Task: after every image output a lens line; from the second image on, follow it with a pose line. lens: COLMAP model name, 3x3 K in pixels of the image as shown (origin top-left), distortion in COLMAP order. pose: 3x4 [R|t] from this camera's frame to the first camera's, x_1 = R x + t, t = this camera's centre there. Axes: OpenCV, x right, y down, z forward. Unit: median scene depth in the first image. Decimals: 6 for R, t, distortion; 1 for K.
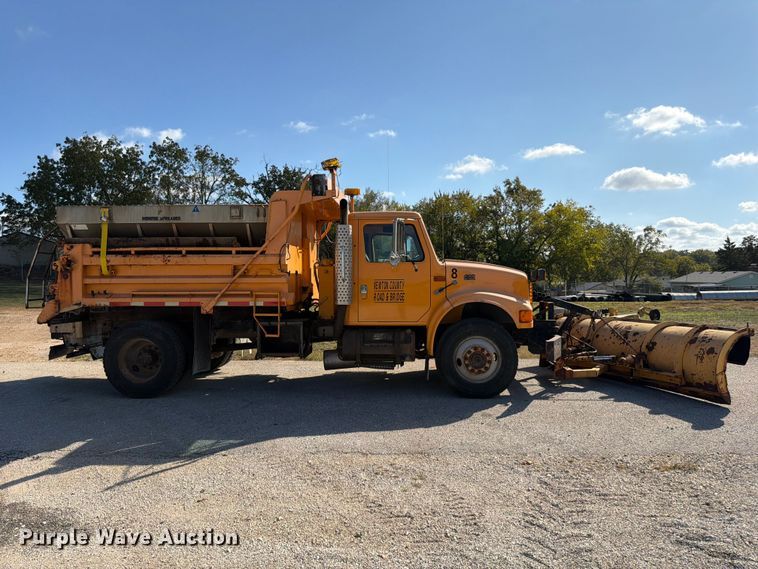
lens RADIAL K [[537.2, 0, 379.0], [0, 537.2, 284.5], [0, 0, 1]] dist [0.086769, -0.109338]
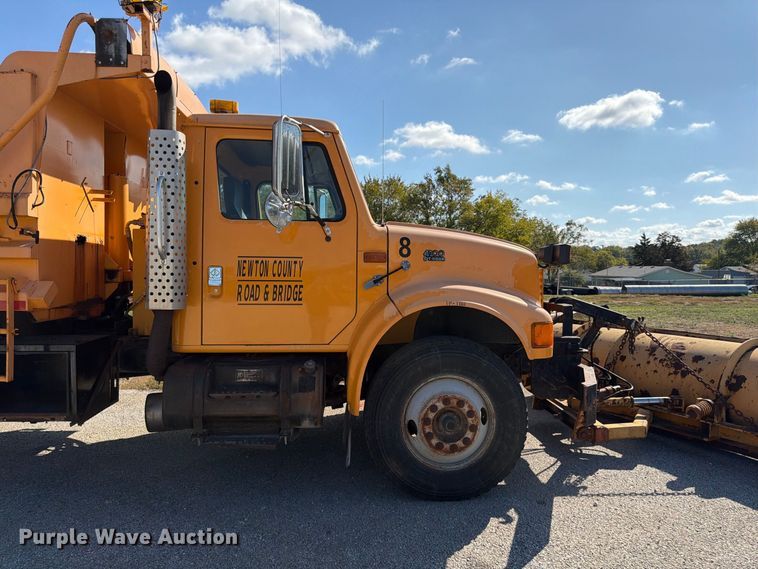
lens RADIAL K [[537.2, 0, 379.0], [0, 537.2, 284.5], [0, 0, 1]] dist [0.086769, -0.109338]
pose [[0.990880, 0.013576, 0.134060, 0.049758], [-0.016064, 0.999718, 0.017498, 0.005503], [-0.133785, -0.019492, 0.990819, 0.504753]]
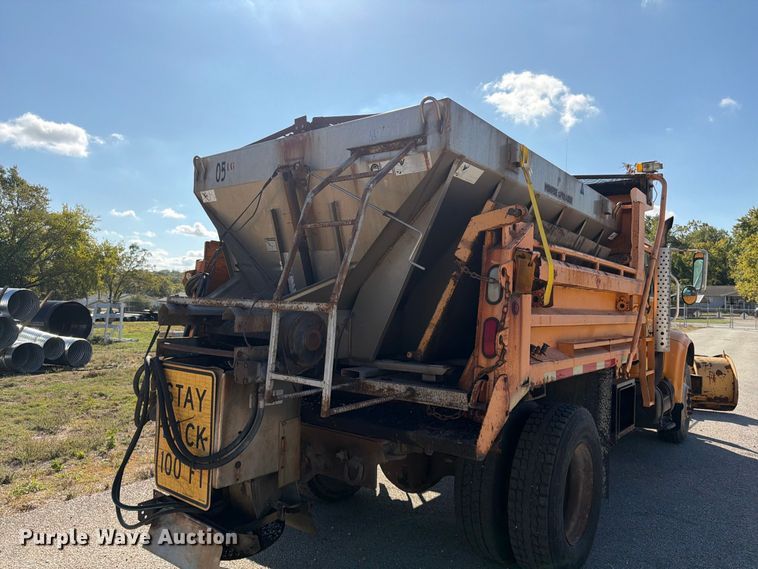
lens RADIAL K [[537.2, 0, 379.0], [0, 537.2, 284.5], [0, 0, 1]] dist [0.086769, -0.109338]
pose [[0.564007, 0.052559, 0.824096, -0.913160], [-0.027733, 0.998615, -0.044709, -0.011900], [-0.825304, 0.002361, 0.564684, 0.868985]]
